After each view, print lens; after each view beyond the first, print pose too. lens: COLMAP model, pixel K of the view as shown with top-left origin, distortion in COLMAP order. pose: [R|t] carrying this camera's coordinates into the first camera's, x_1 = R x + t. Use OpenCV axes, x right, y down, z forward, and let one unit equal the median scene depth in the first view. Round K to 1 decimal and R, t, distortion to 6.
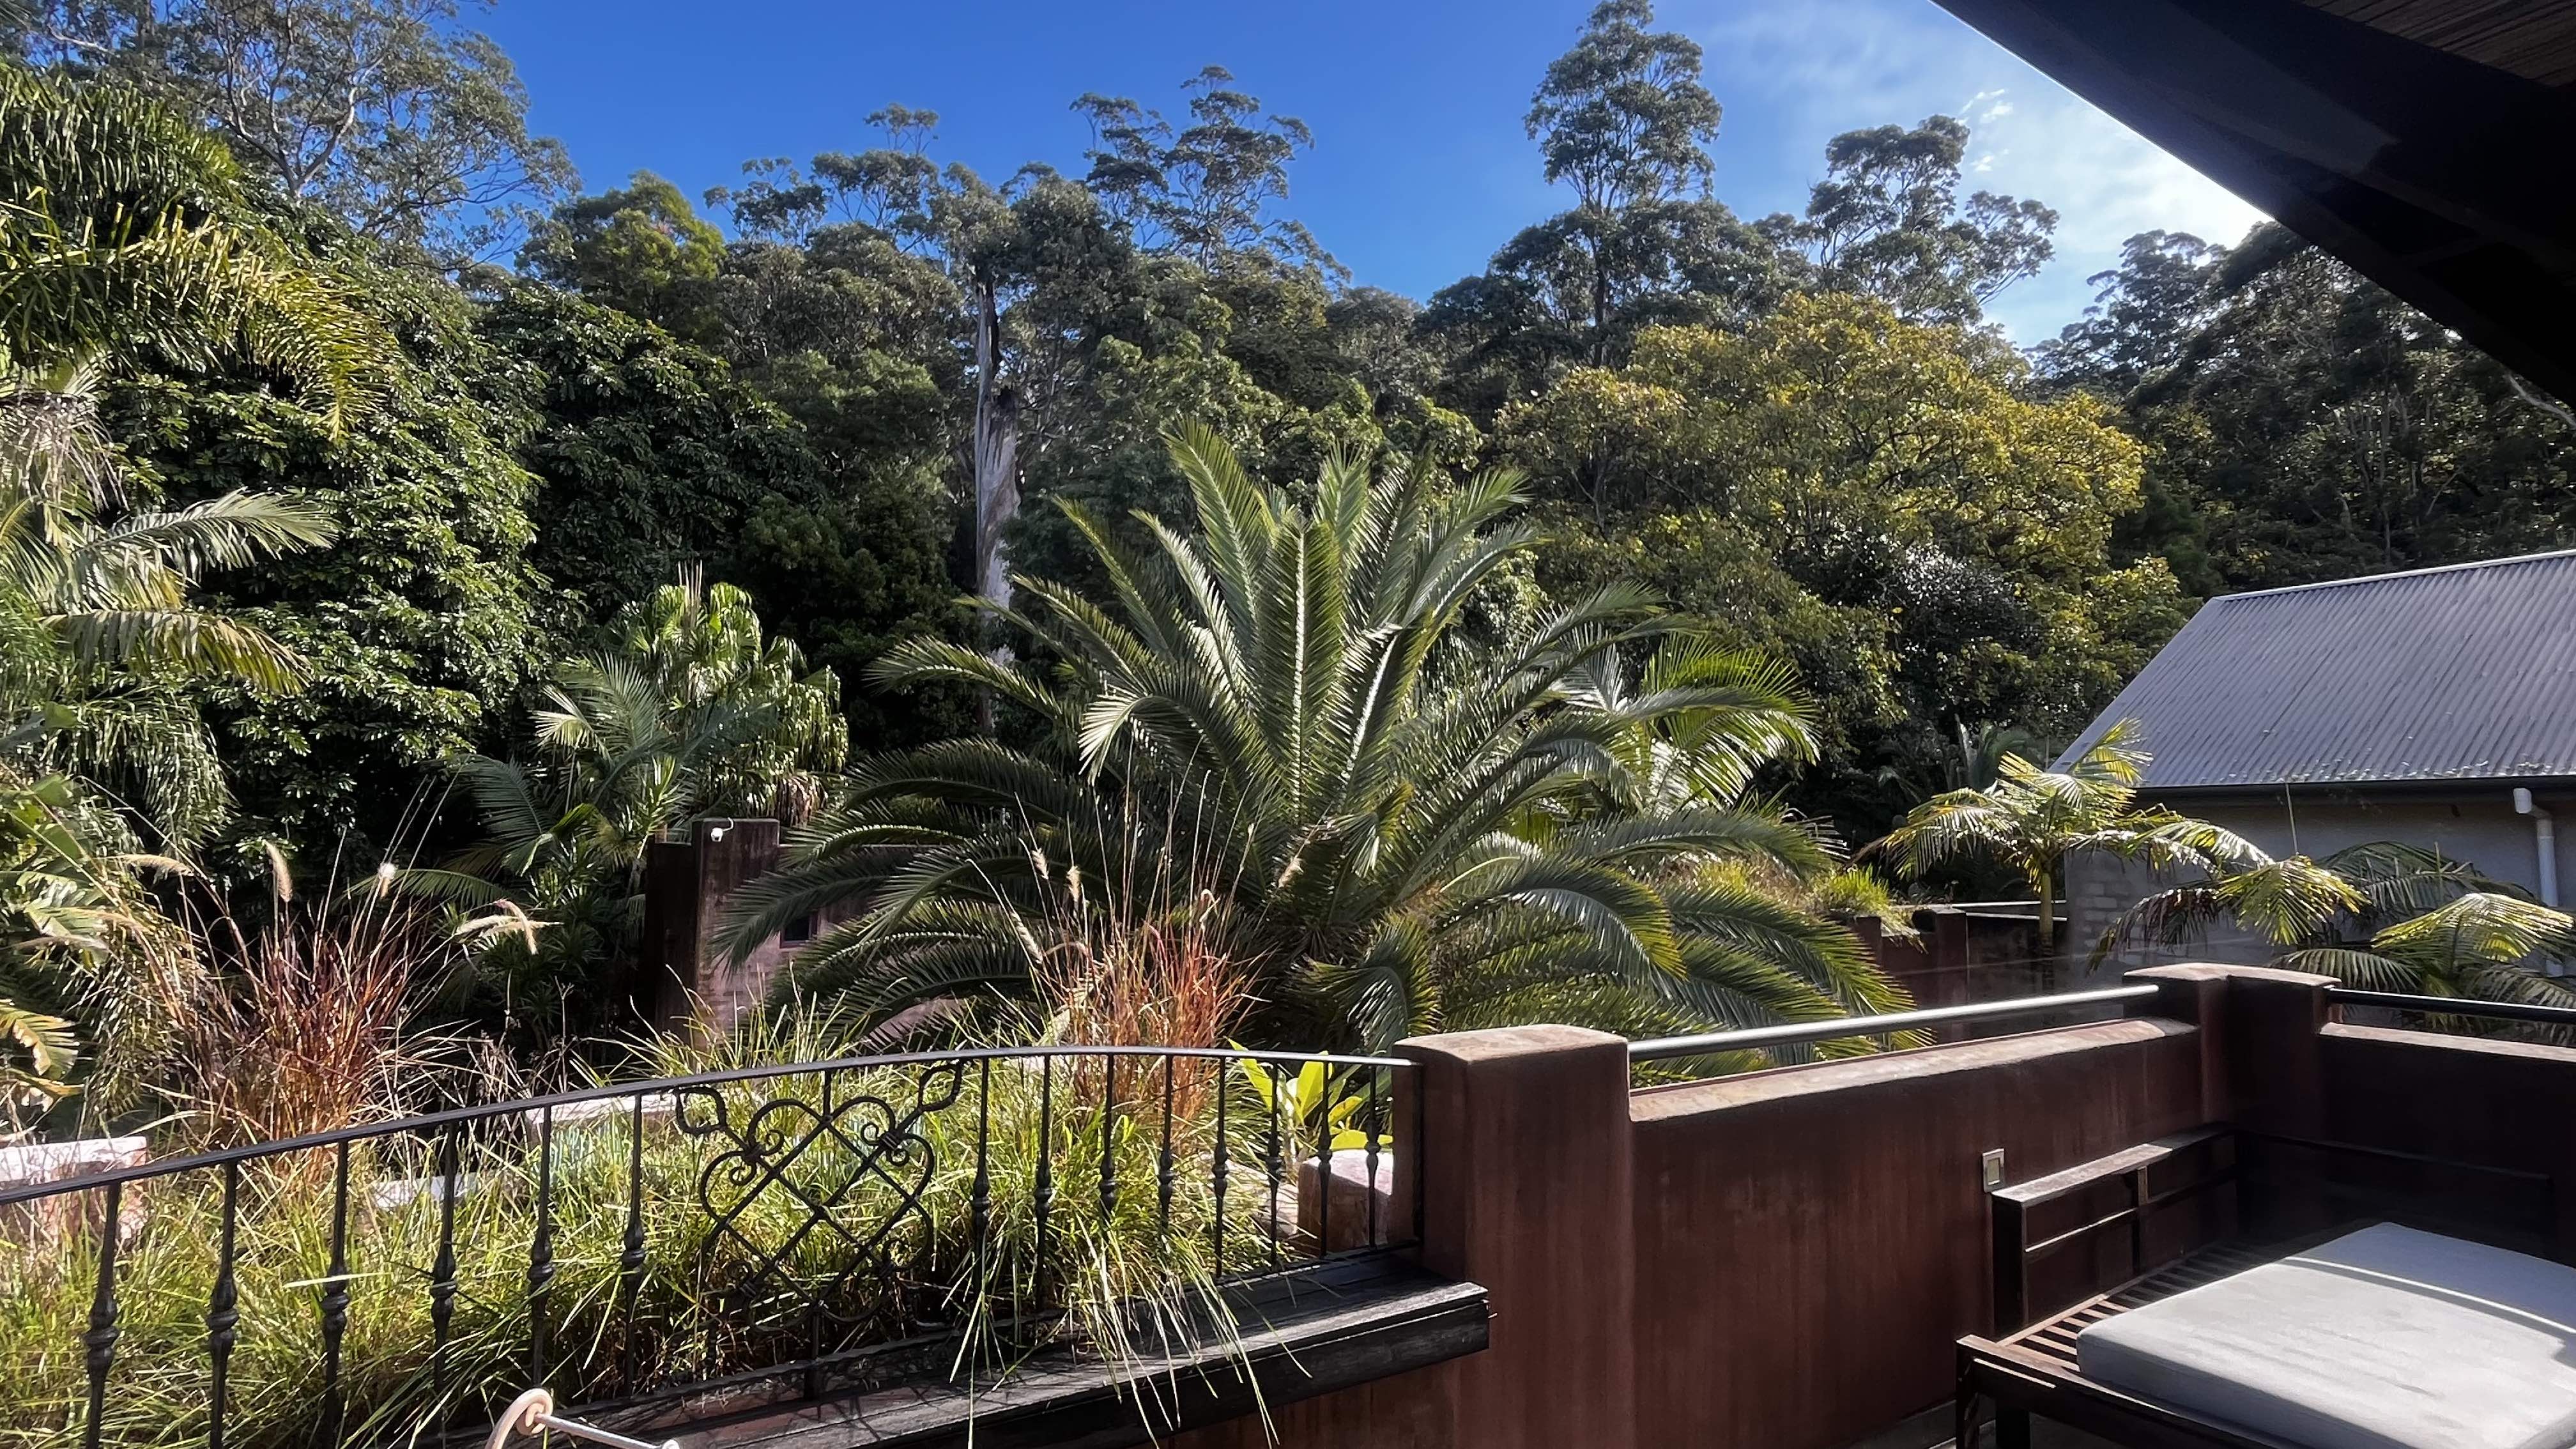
lens RADIAL K [[1309.9, 0, 1288.0], [0, 1309.9, 724.5], [0, 0, 1]] dist [-0.000219, 0.000001]
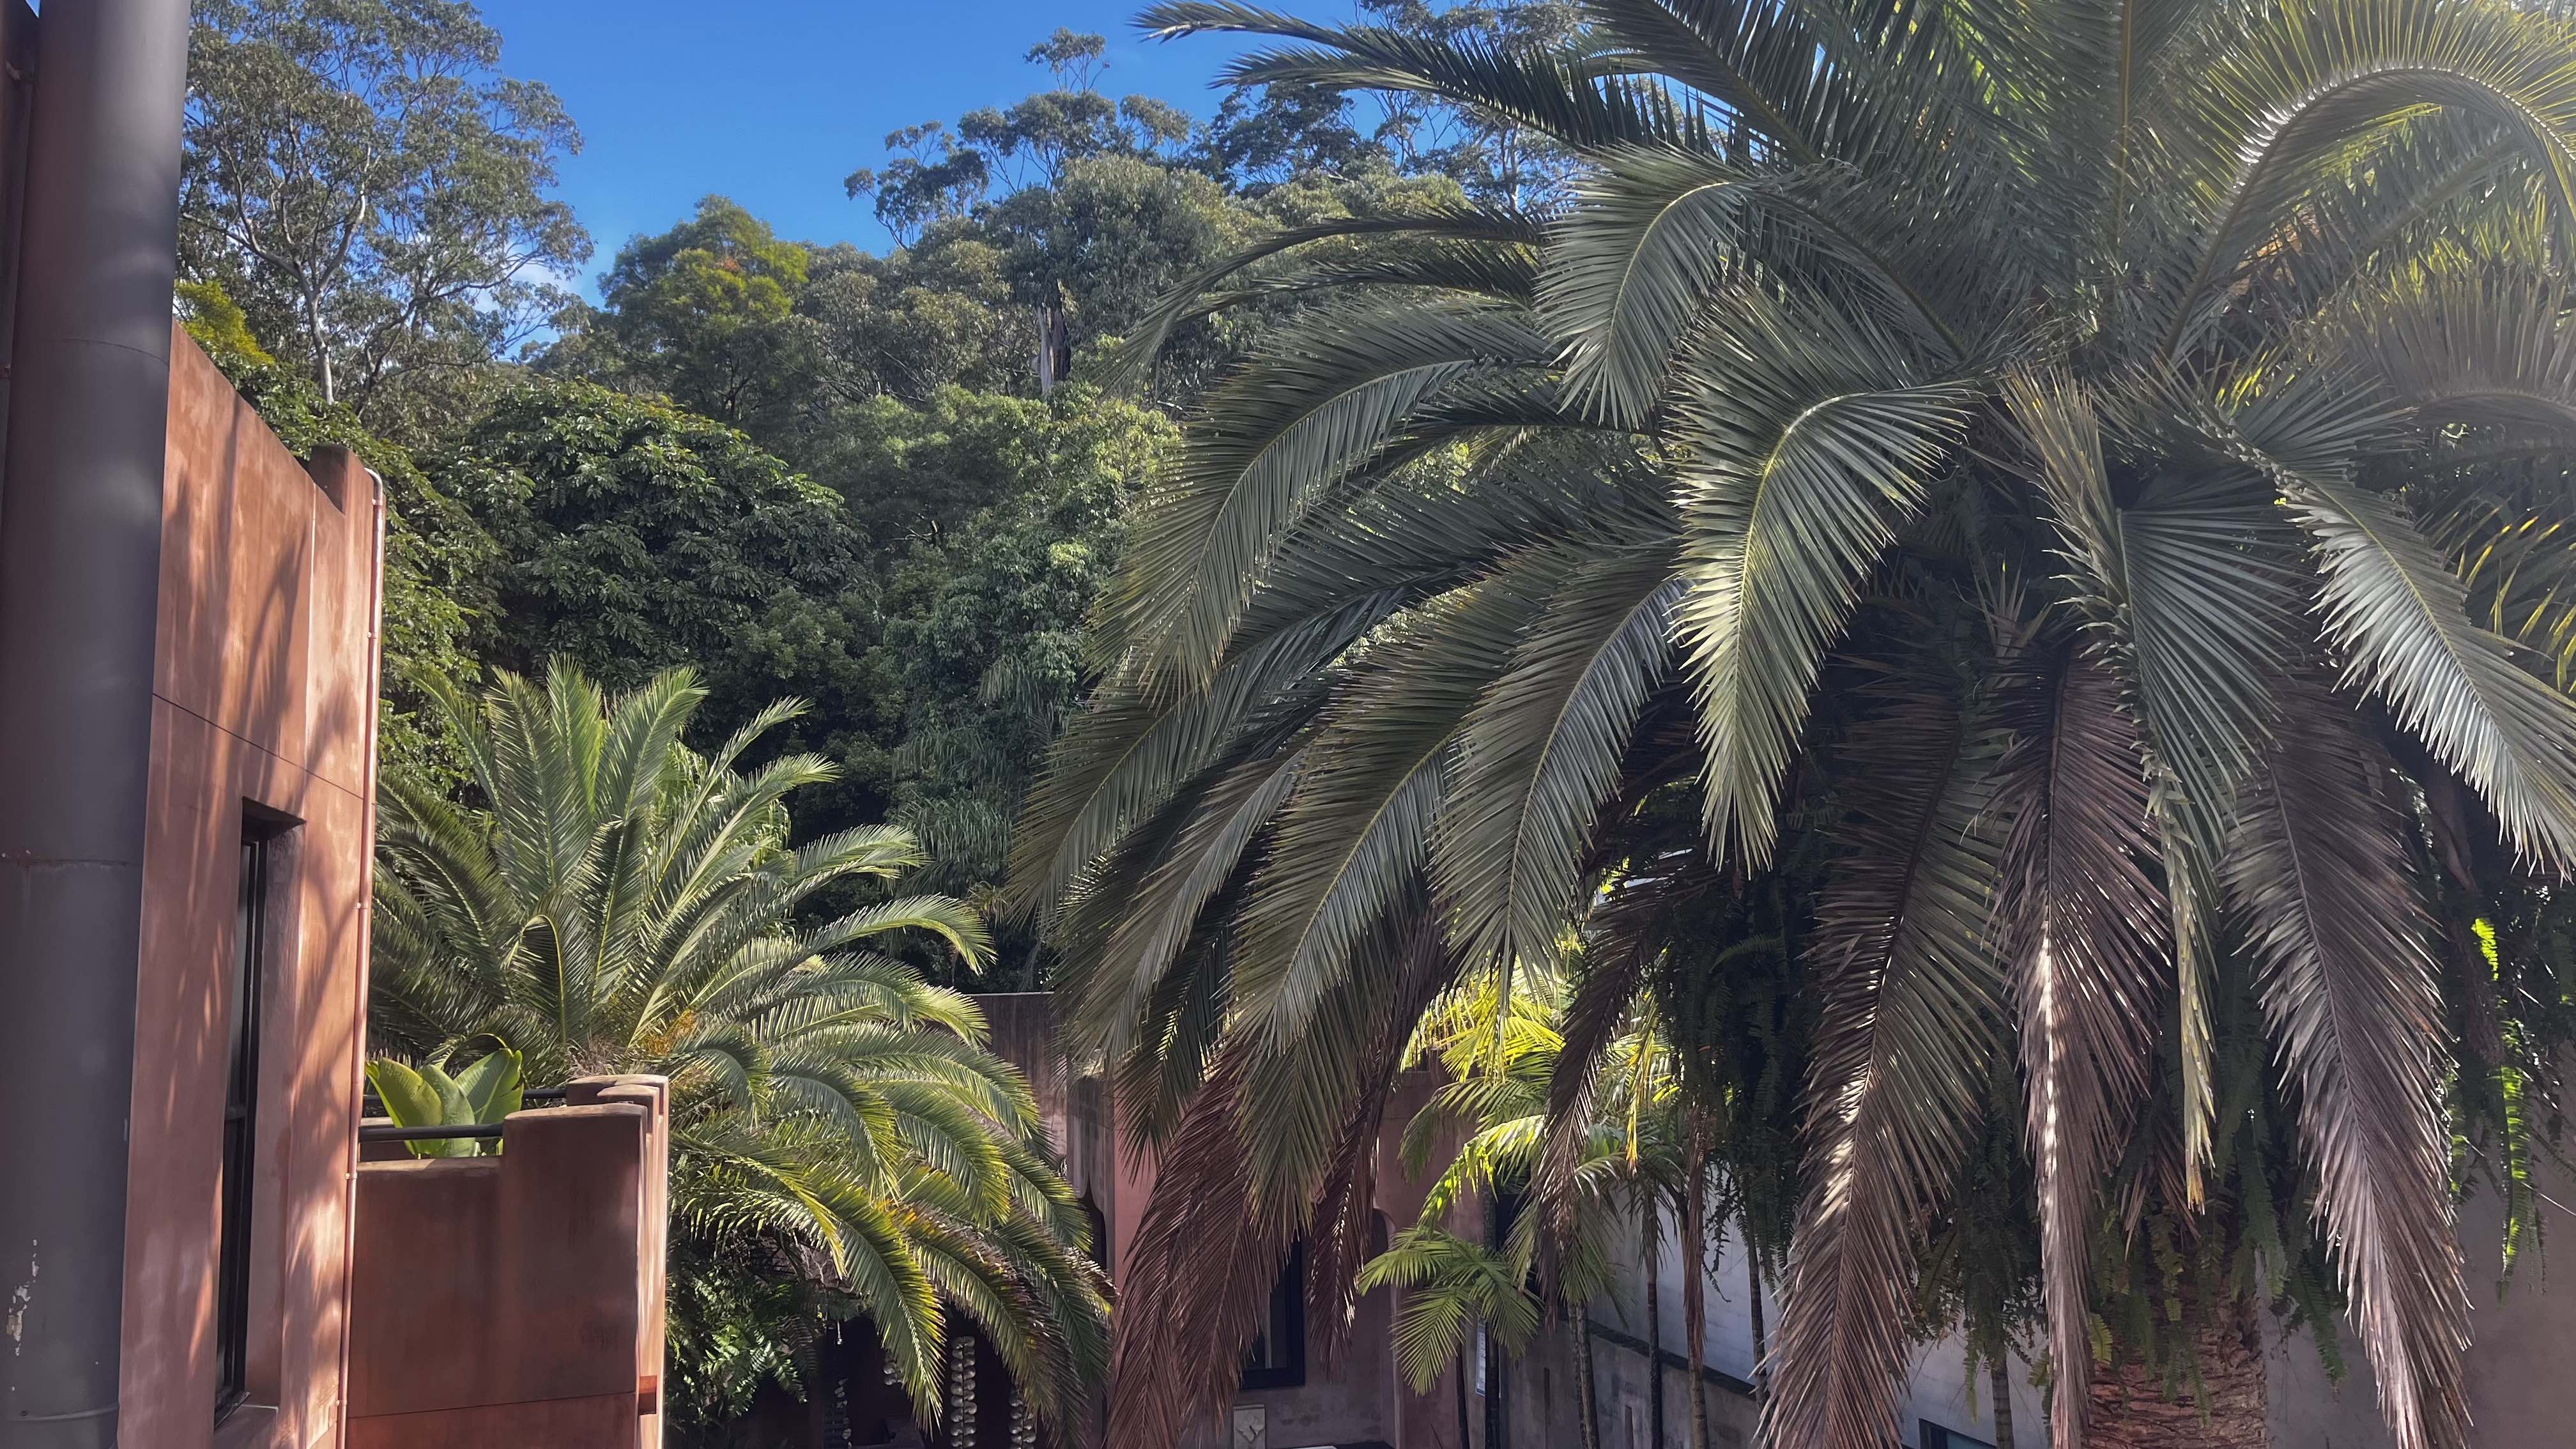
lens RADIAL K [[1969.5, 0, 1288.0], [0, 1969.5, 724.5], [0, 0, 1]] dist [0.035588, -0.000589]
pose [[0.958249, -0.074698, -0.276006, 0.264937], [0.062231, 0.996618, -0.053668, 0.000810], [0.279082, 0.034251, 0.959656, -0.131142]]
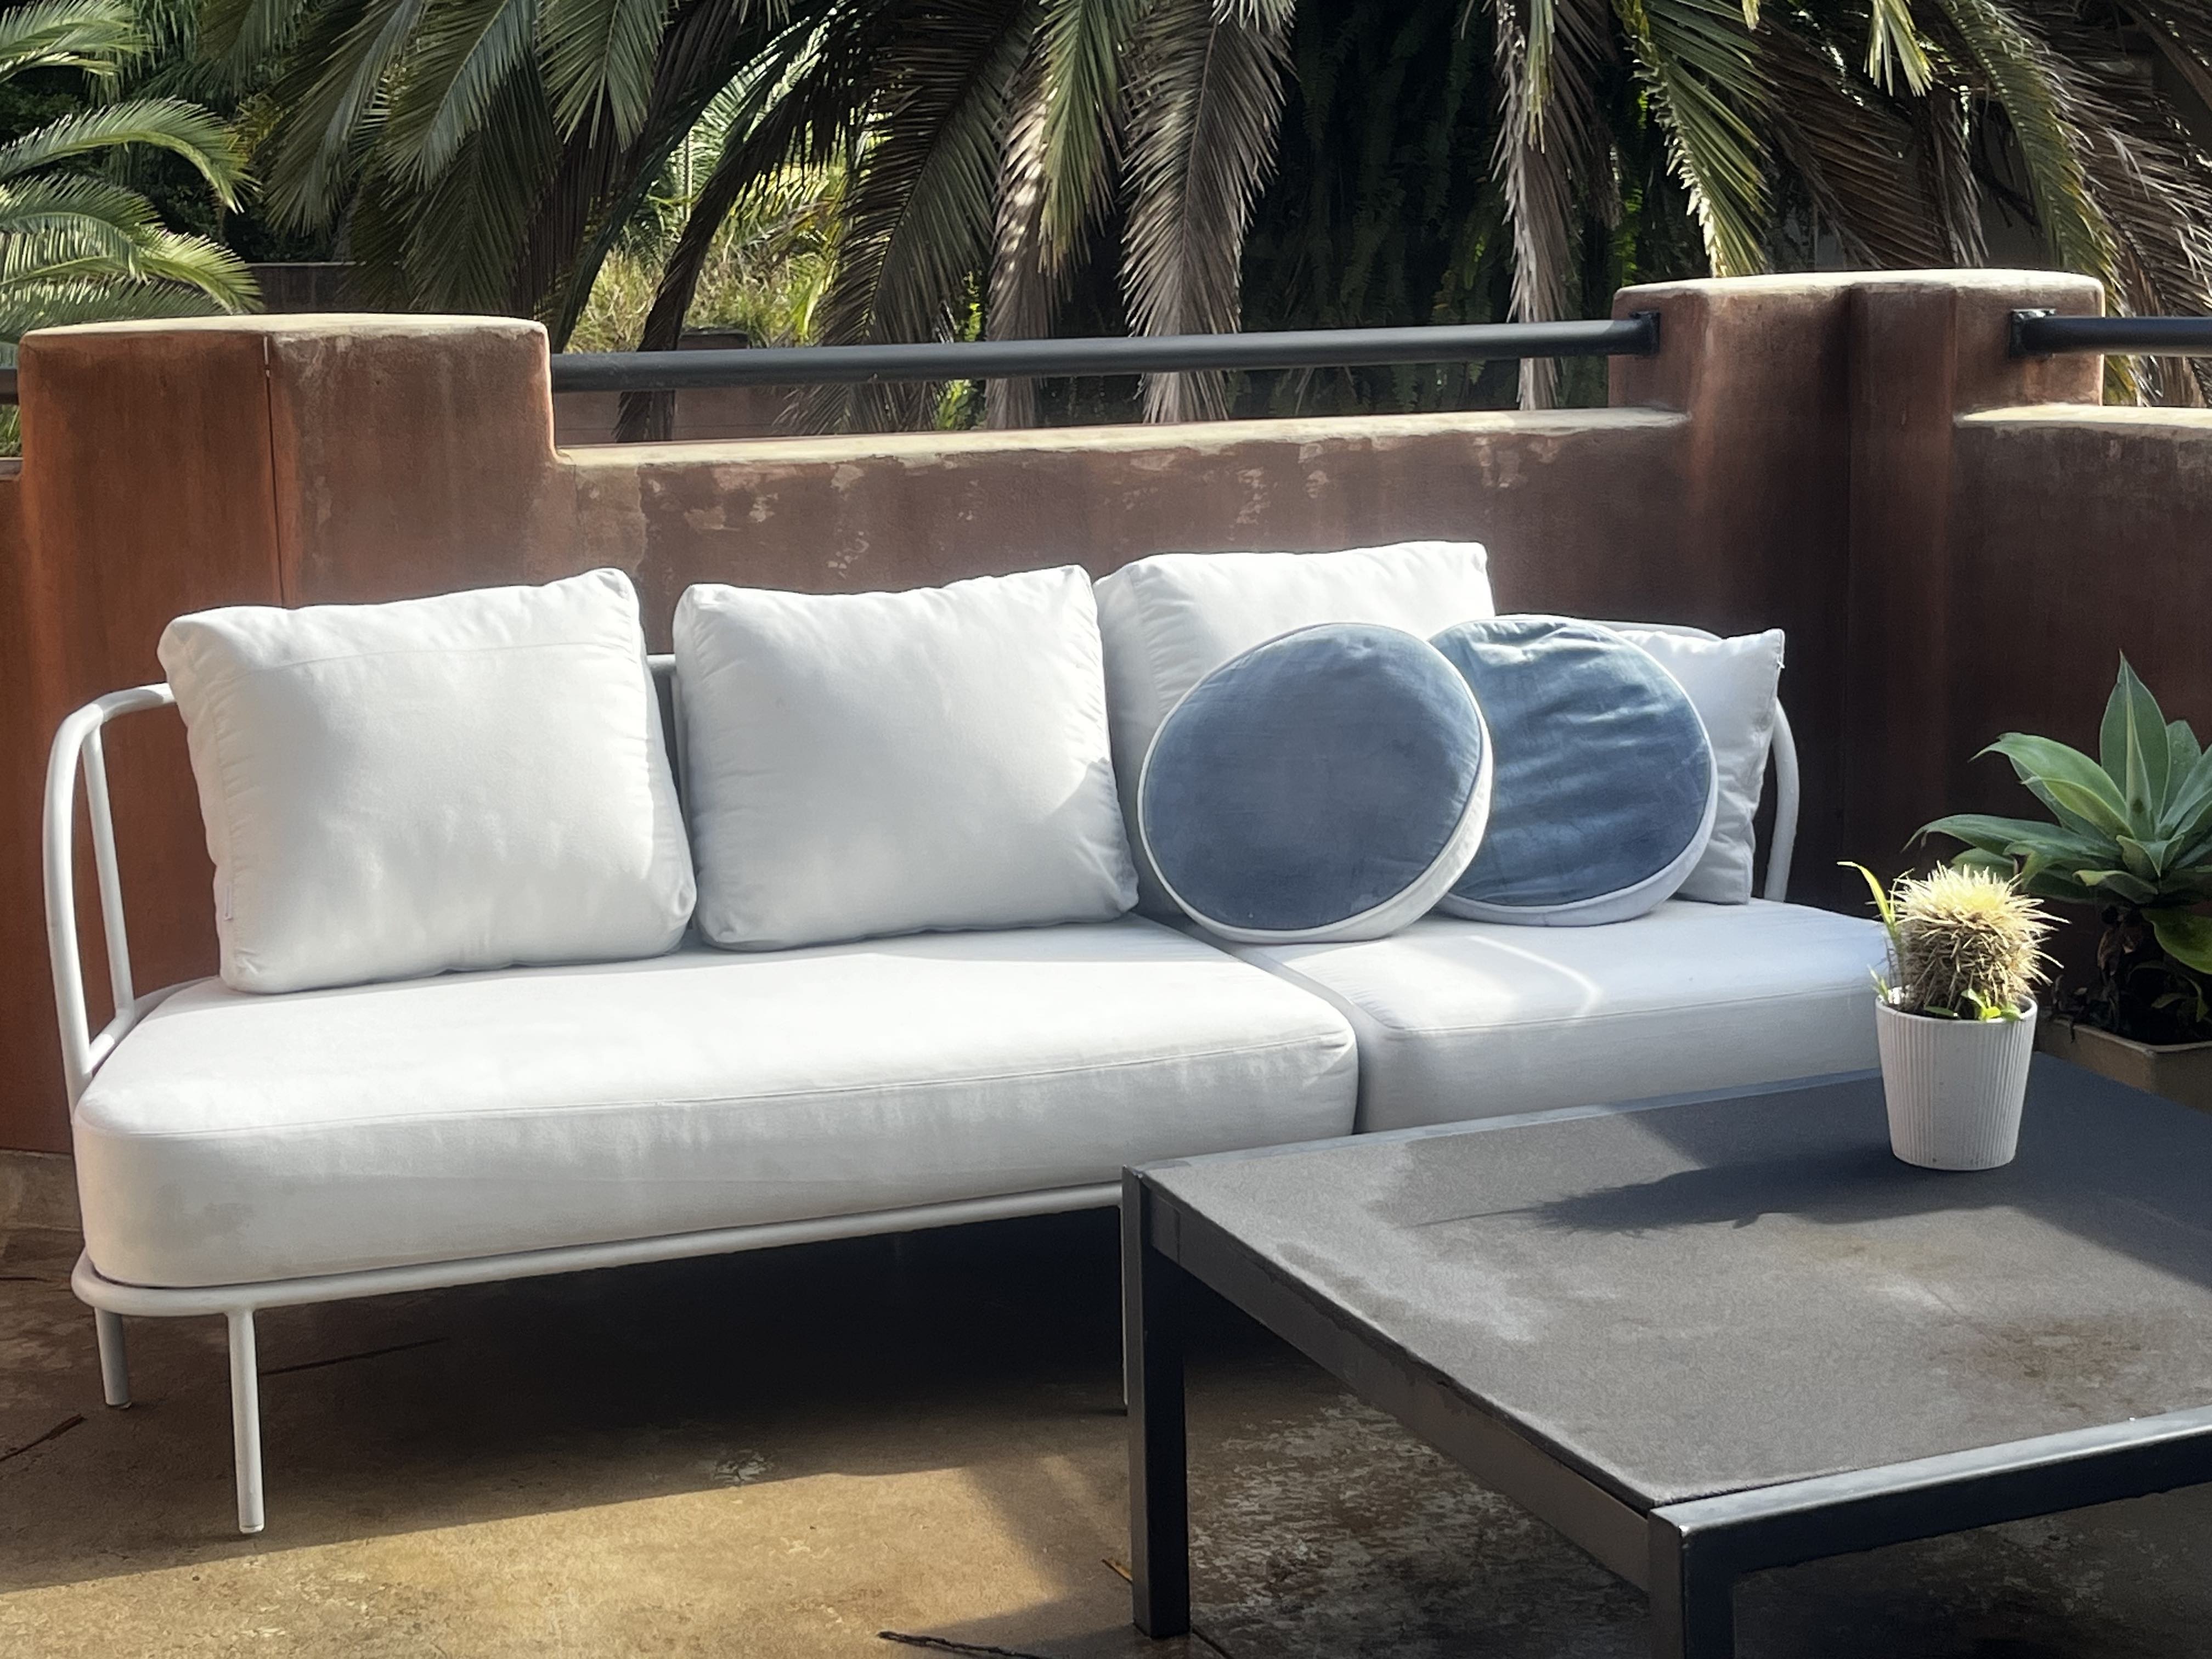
lens RADIAL K [[3383.8, 0, 1131.1], [0, 3383.8, 835.2], [0, 0, 1]] dist [0.108010, -0.313343]
pose [[0.978390, -0.002815, -0.206750, 0.318182], [0.052417, 0.970621, 0.234833, 0.004348], [0.200015, -0.240595, 0.949794, -0.226239]]
